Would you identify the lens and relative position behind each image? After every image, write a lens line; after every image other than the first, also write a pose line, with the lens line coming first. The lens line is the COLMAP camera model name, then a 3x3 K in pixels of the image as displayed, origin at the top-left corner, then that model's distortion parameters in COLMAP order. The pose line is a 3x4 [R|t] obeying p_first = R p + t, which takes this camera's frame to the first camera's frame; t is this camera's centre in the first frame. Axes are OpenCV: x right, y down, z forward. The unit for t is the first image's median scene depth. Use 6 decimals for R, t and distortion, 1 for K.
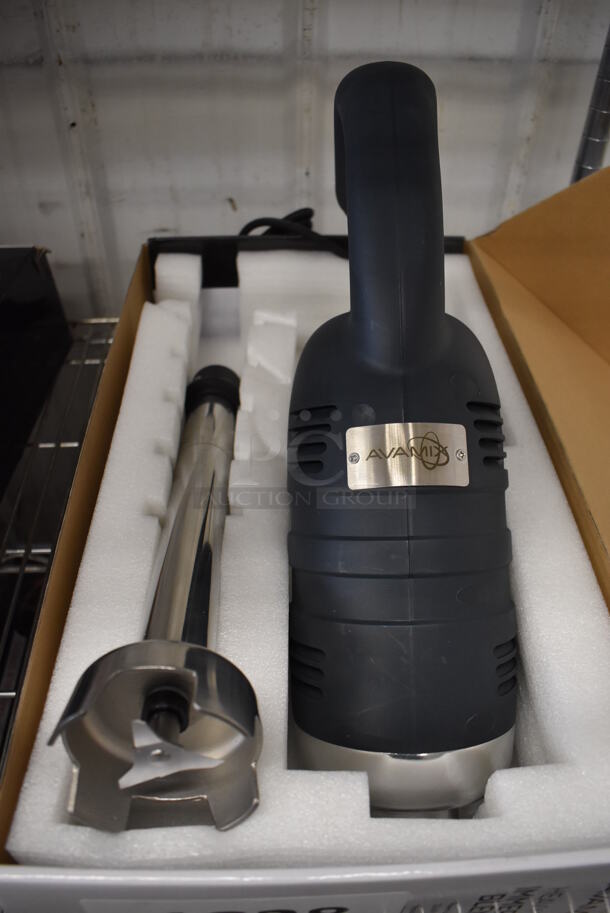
lens RADIAL K [[721.1, 0, 305.0], [0, 721.1, 456.5], [0, 0, 1]] dist [-0.110432, 0.014371]
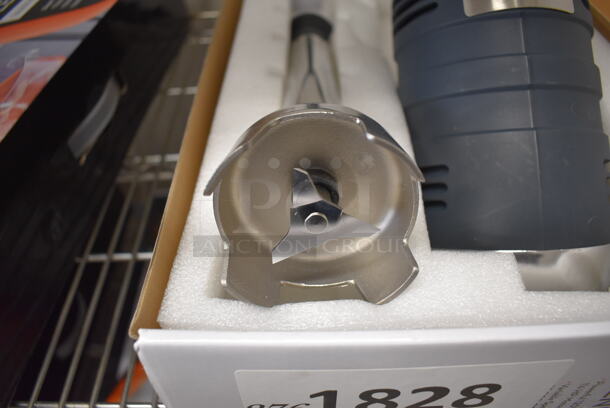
lens RADIAL K [[481.8, 0, 305.0], [0, 481.8, 204.0], [0, 0, 1]] dist [-0.110432, 0.014371]
pose [[0.998104, -0.010911, -0.060582, -0.104656], [0.013883, 0.998710, 0.048852, 0.212809], [0.059971, -0.049600, 0.996967, 0.196692]]
